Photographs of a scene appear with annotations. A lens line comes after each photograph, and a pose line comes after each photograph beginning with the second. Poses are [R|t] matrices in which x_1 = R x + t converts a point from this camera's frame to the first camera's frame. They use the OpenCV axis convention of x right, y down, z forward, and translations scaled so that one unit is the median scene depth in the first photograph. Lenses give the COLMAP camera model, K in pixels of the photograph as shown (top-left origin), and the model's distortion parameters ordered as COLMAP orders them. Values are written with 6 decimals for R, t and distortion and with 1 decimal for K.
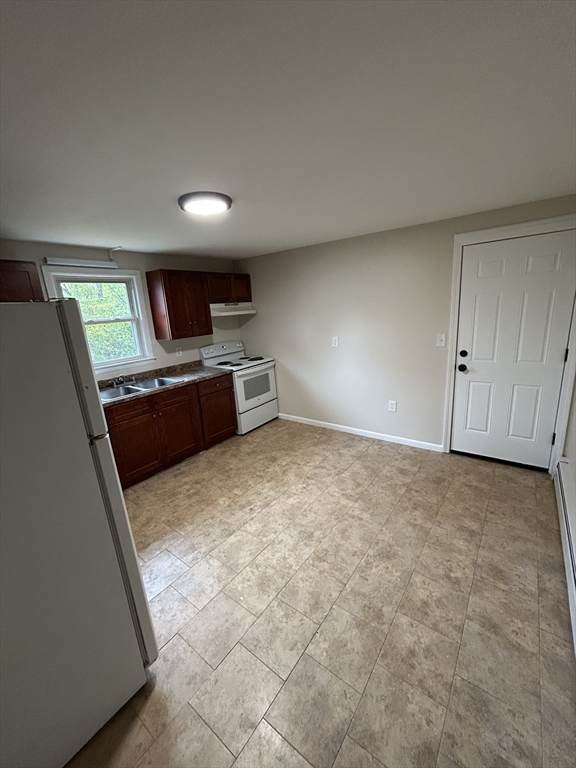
lens RADIAL K [[311.0, 0, 292.3], [0, 311.0, 381.7], [0, 0, 1]] dist [0.003410, 0.000701]
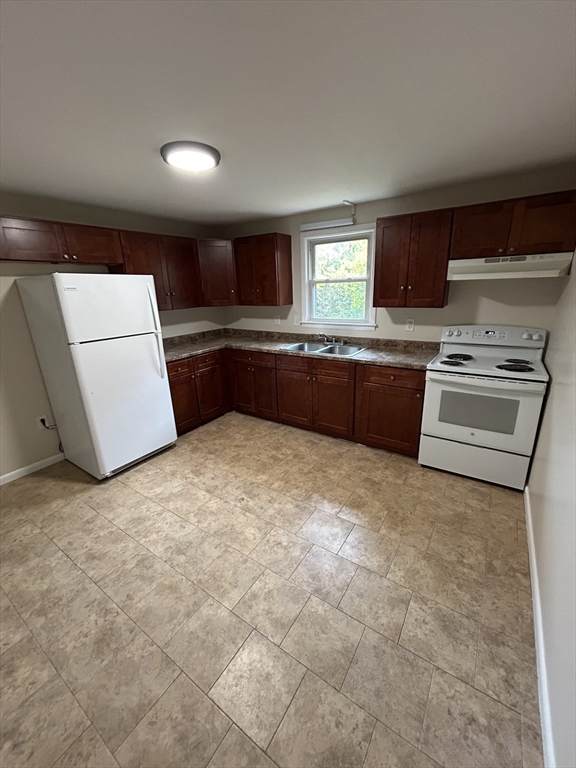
lens RADIAL K [[311.0, 0, 284.6], [0, 311.0, 382.1], [0, 0, 1]] dist [0.003410, 0.000701]
pose [[0.045559, 0.358302, -0.932494, 0.503091], [-0.208051, 0.916397, 0.341952, -0.206886], [0.977056, 0.178427, 0.116295, 0.781971]]
